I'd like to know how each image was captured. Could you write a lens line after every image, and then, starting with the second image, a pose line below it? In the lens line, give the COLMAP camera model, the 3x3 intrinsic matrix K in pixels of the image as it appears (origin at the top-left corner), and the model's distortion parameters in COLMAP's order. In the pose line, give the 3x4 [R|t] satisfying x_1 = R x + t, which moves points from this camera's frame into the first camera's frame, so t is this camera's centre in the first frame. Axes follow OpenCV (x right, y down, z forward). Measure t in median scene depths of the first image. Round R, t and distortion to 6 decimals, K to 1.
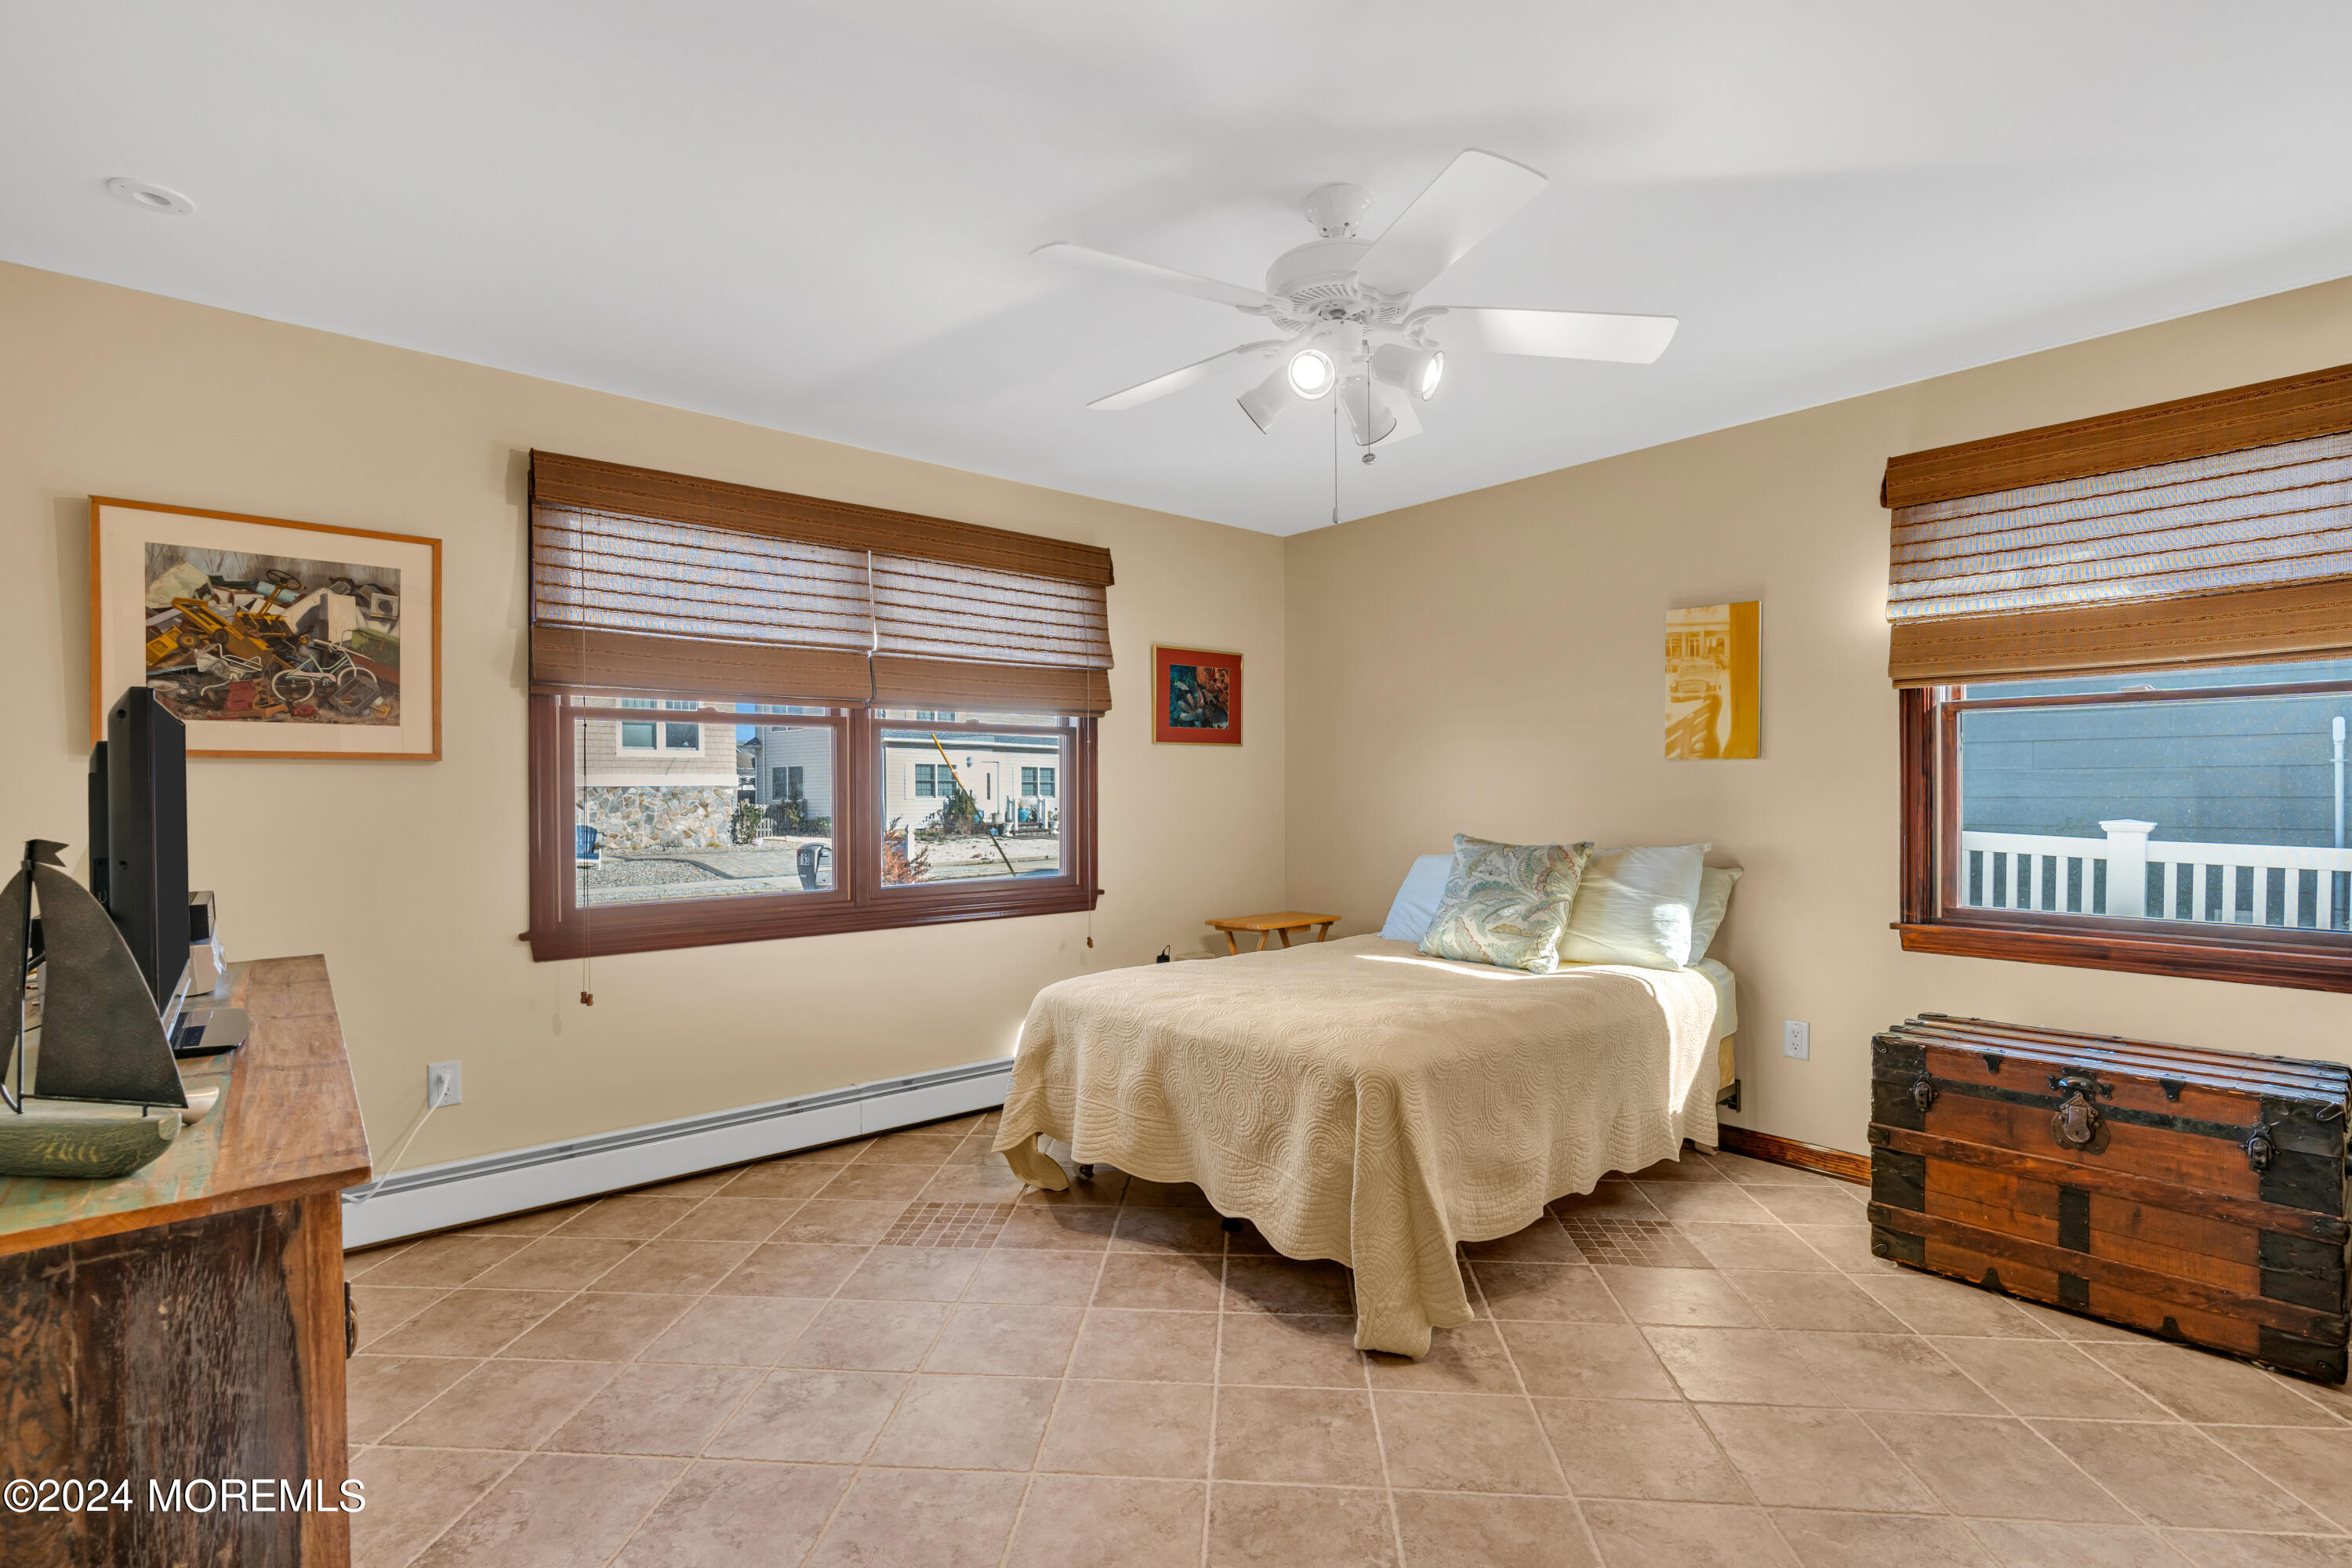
lens RADIAL K [[1092.6, 0, 1182.6], [0, 1092.6, 793.7], [0, 0, 1]] dist [-0.004630, 0.000338]
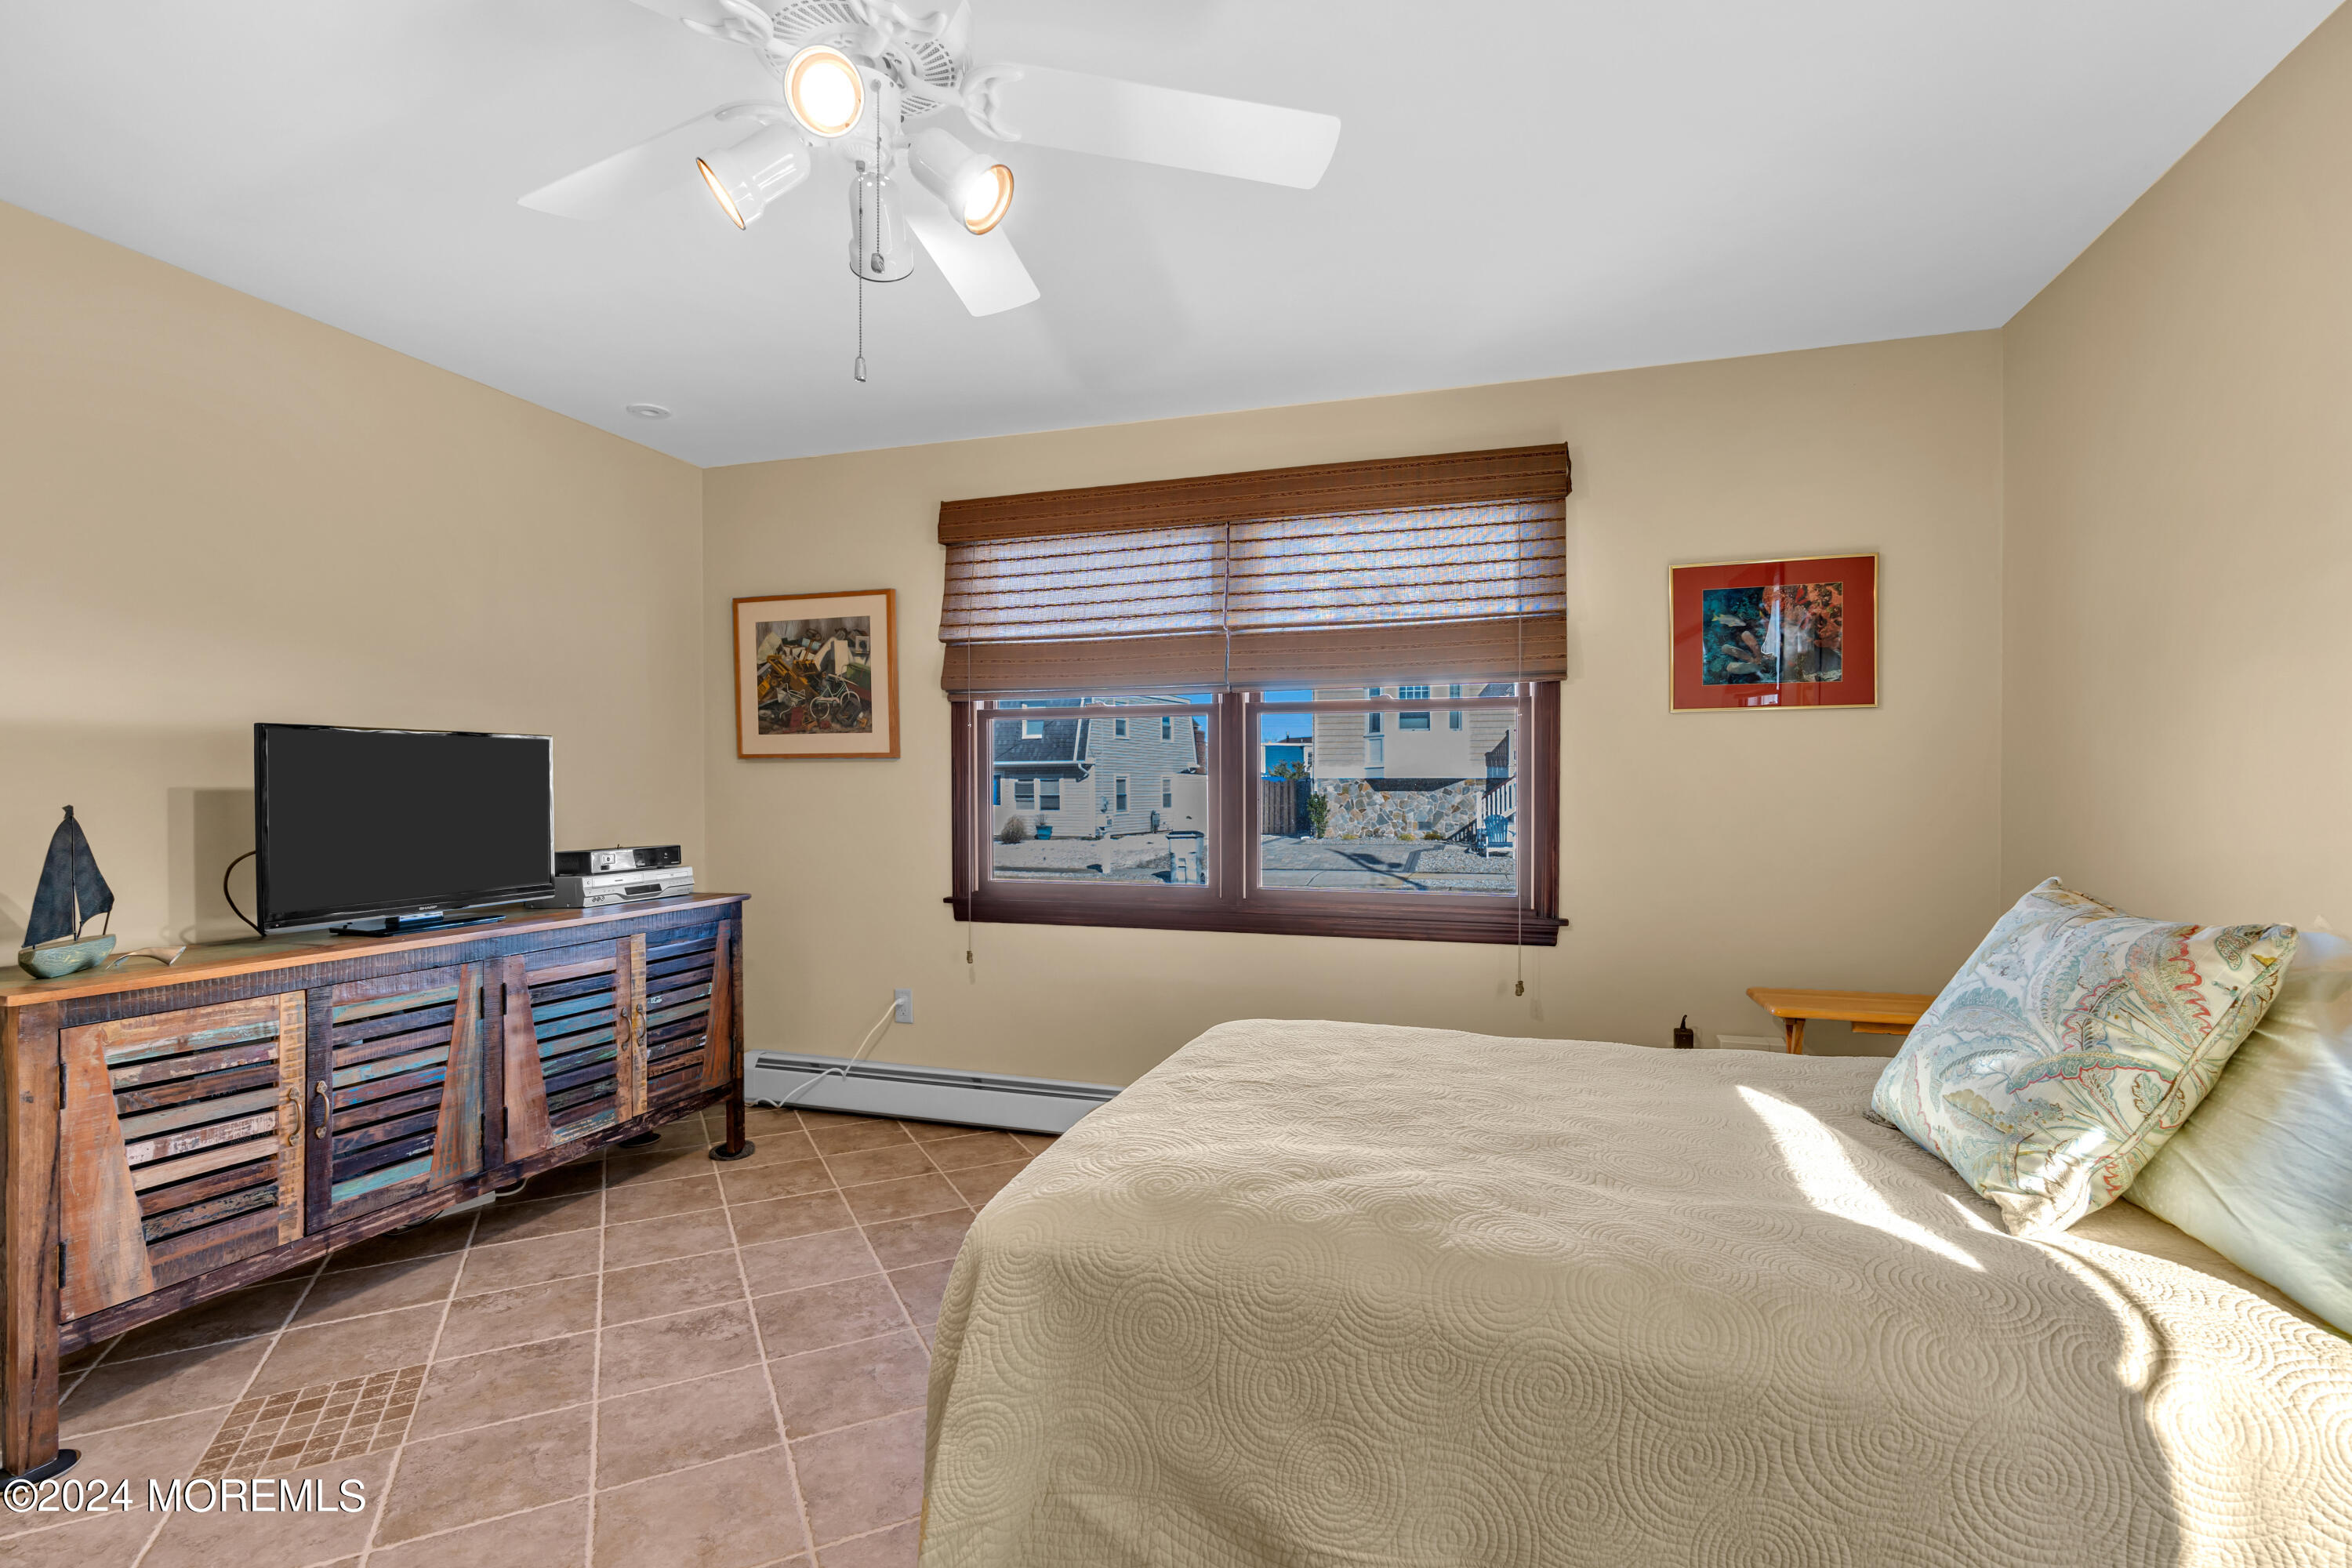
lens RADIAL K [[1066.3, 0, 1070.4], [0, 1066.3, 797.7], [0, 0, 1]] dist [-0.001893, 0.001331]
pose [[0.513937, 0.014604, -0.857703, 0.528796], [-0.003873, 0.999884, 0.014705, -0.002413], [0.857819, -0.004236, 0.513935, 0.529185]]
